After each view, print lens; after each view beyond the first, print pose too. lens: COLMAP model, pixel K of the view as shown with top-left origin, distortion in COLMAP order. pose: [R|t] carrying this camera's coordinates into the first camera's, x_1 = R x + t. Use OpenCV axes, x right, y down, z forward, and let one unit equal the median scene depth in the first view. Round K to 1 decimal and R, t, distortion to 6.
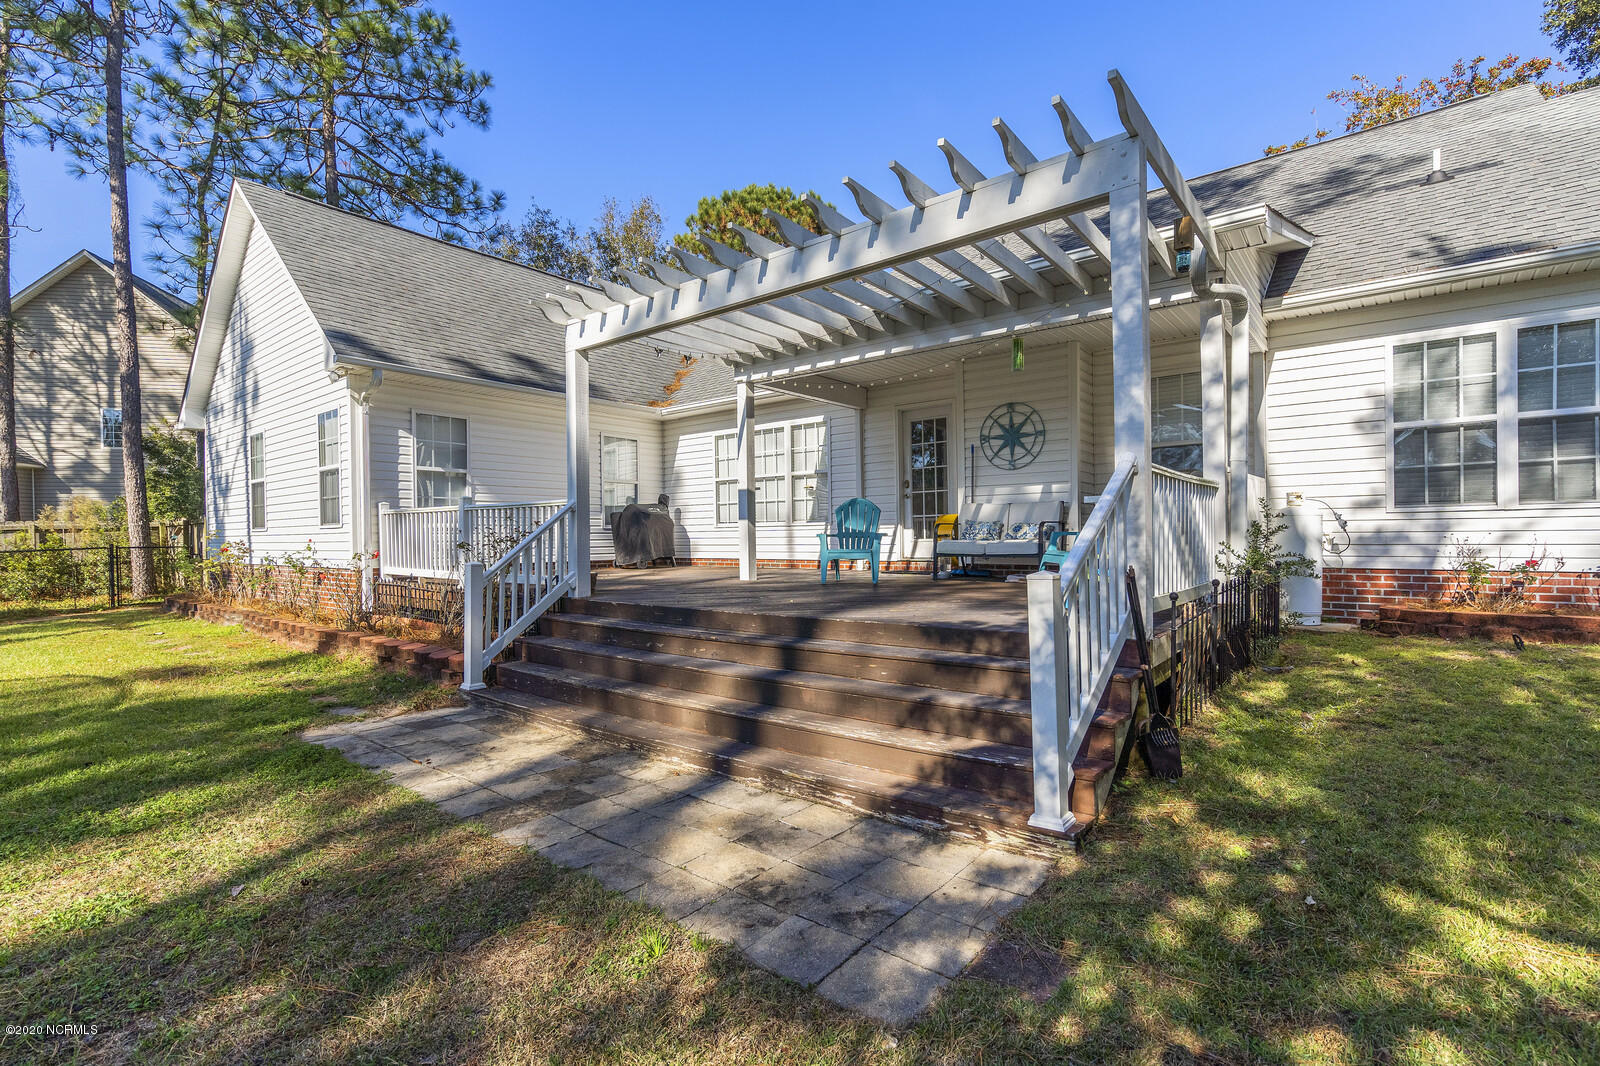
lens RADIAL K [[755.4, 0, 790.3], [0, 755.4, 529.9], [0, 0, 1]] dist [0.000232, 0.000418]
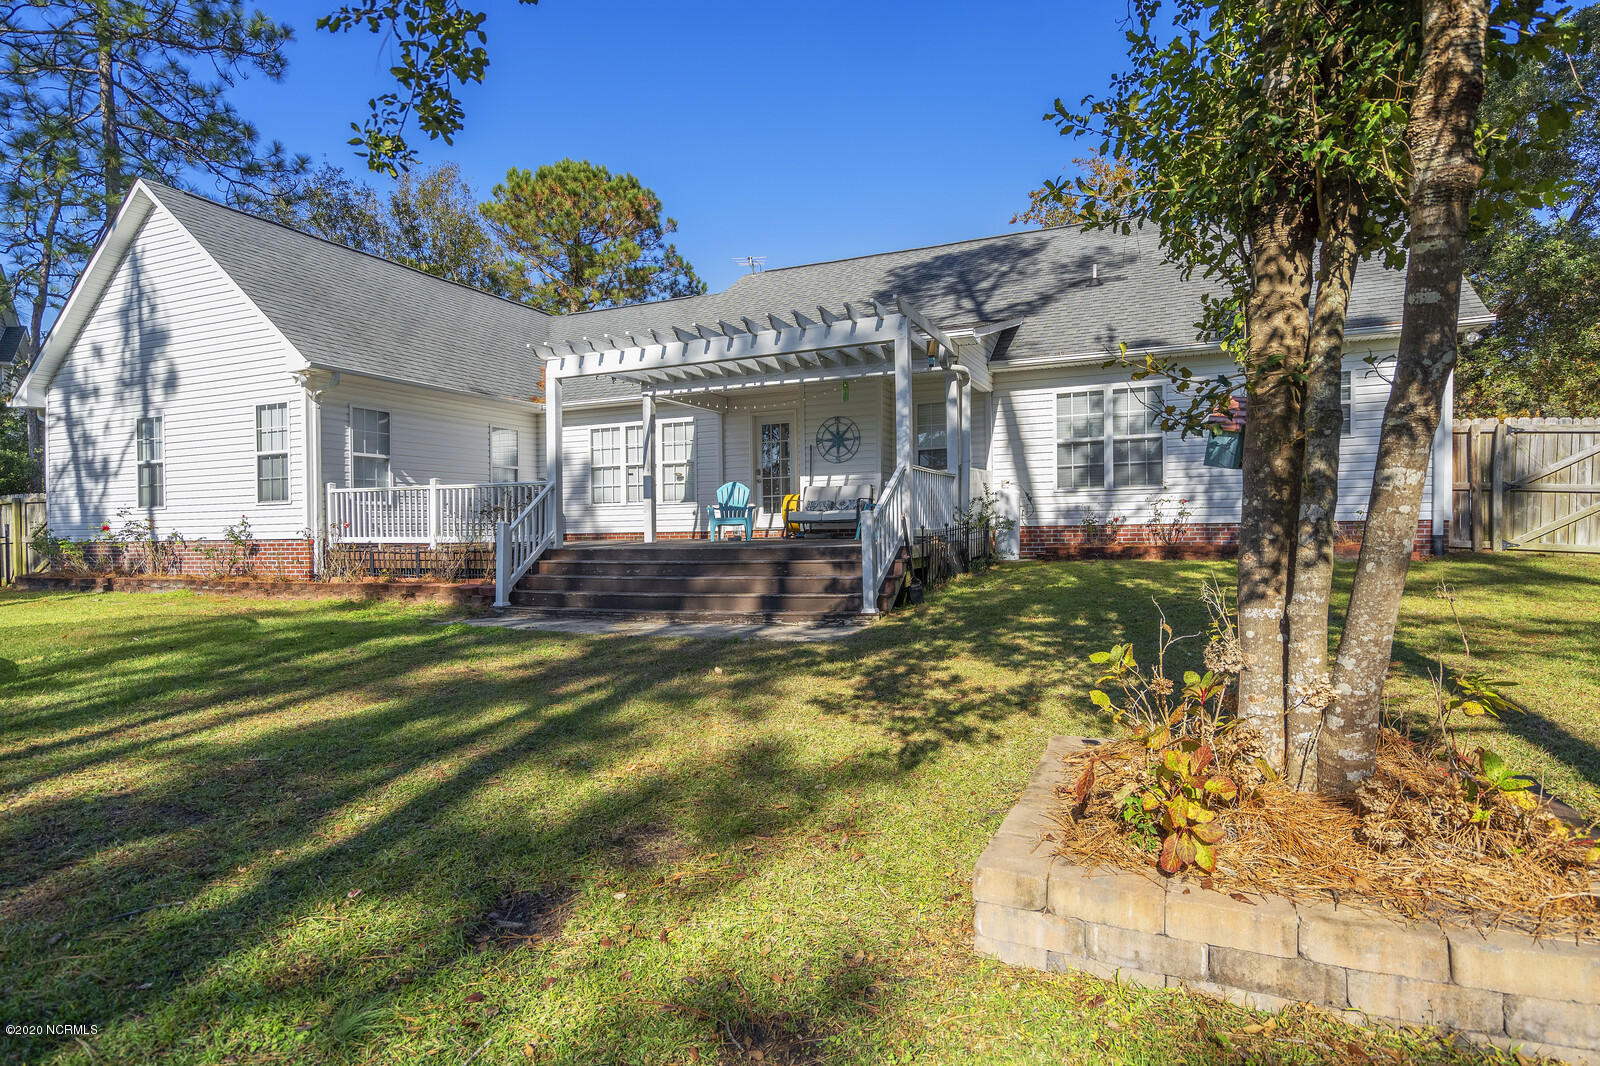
lens RADIAL K [[884.6, 0, 799.4], [0, 884.6, 527.5], [0, 0, 1]] dist [0.002361, 0.000879]
pose [[0.964220, -0.005174, 0.265052, -0.187756], [0.004069, 0.999981, 0.004717, 0.028653], [-0.265072, -0.003470, 0.964222, -0.504359]]
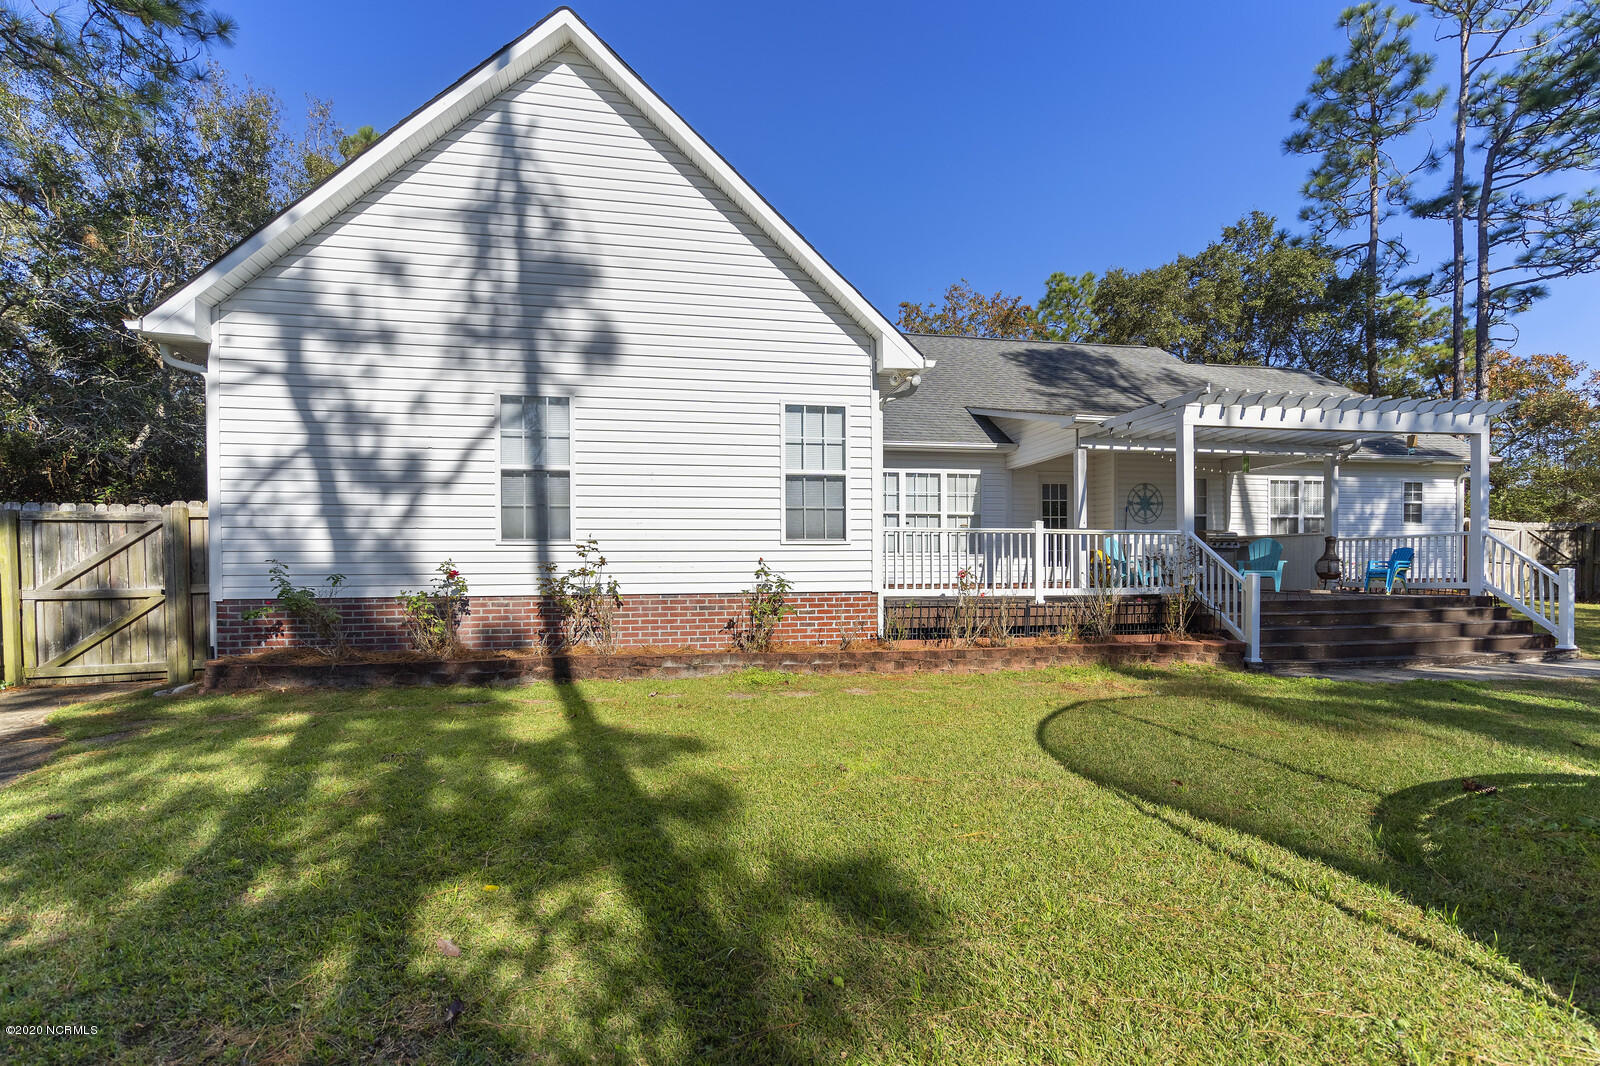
lens RADIAL K [[792.2, 0, 779.9], [0, 792.2, 587.5], [0, 0, 1]] dist [-0.001328, 0.000310]
pose [[0.622612, -0.004490, 0.782518, -1.301342], [-0.003842, 0.999954, 0.008795, 0.036737], [-0.782522, -0.008482, 0.622566, 0.478179]]
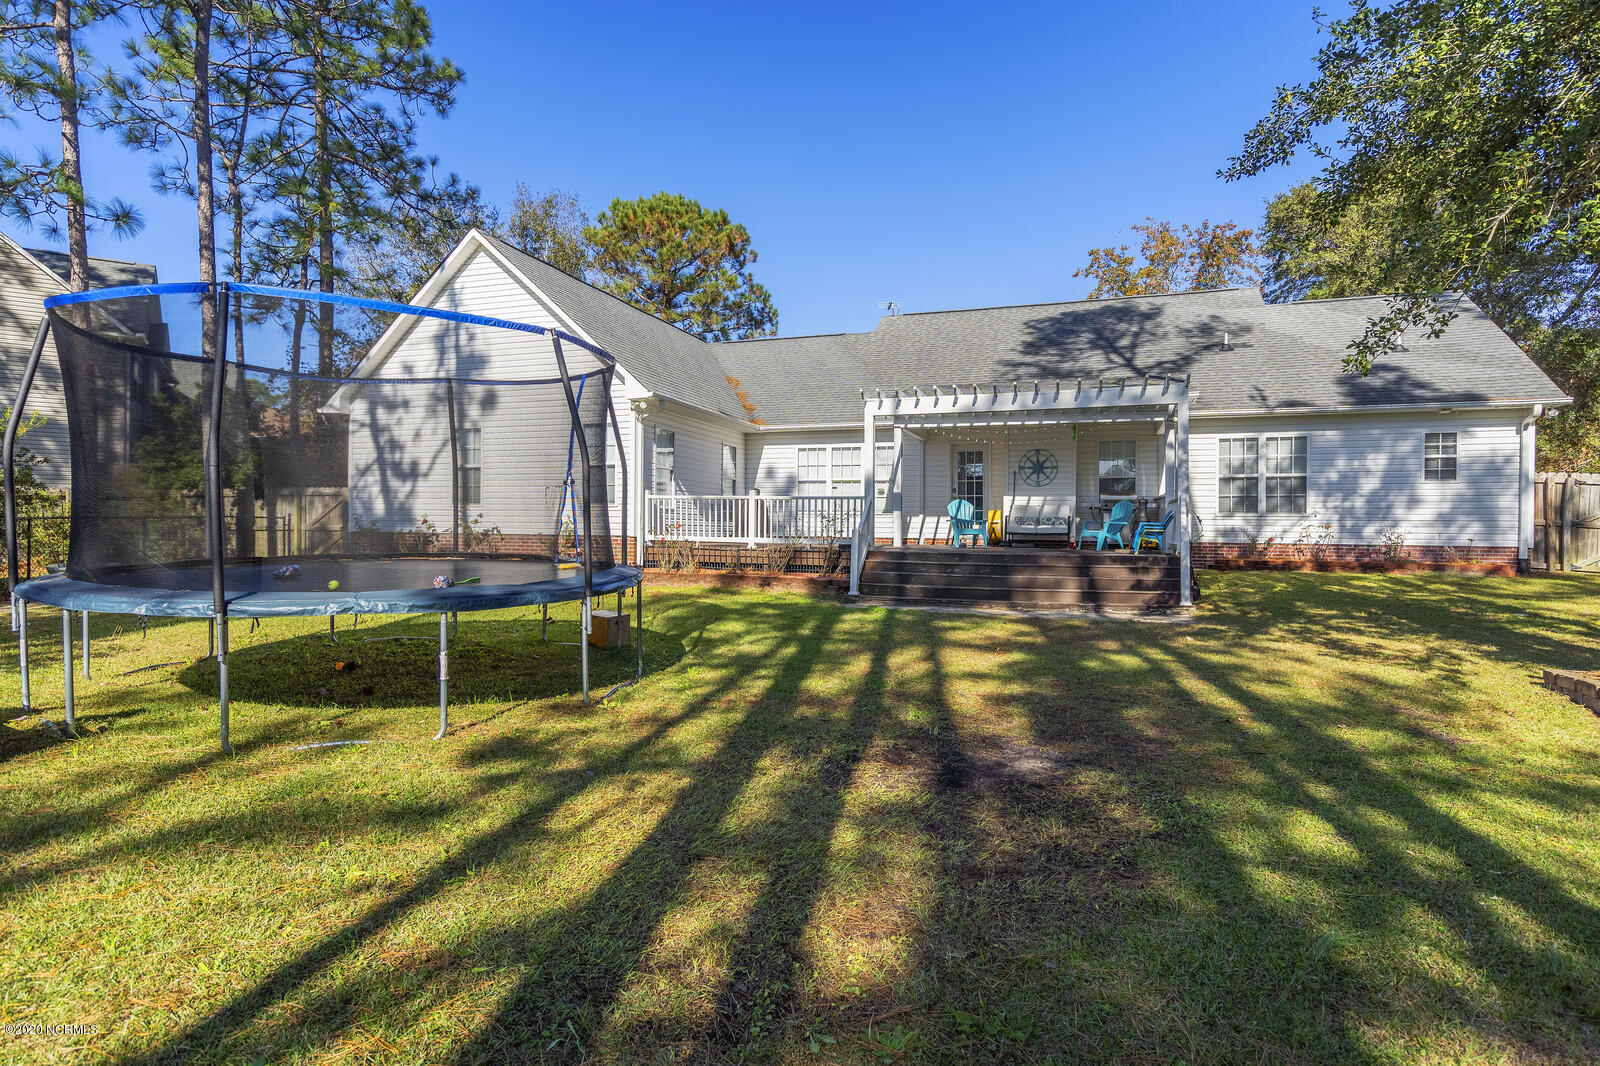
lens RADIAL K [[848.6, 0, 800.0], [0, 848.6, 533.0], [0, 0, 1]] dist [0.000909, 0.001974]
pose [[0.941542, 0.021158, 0.336232, -0.761310], [-0.025550, 0.999636, 0.008645, 0.022322], [-0.335926, -0.016731, 0.941740, -0.588933]]
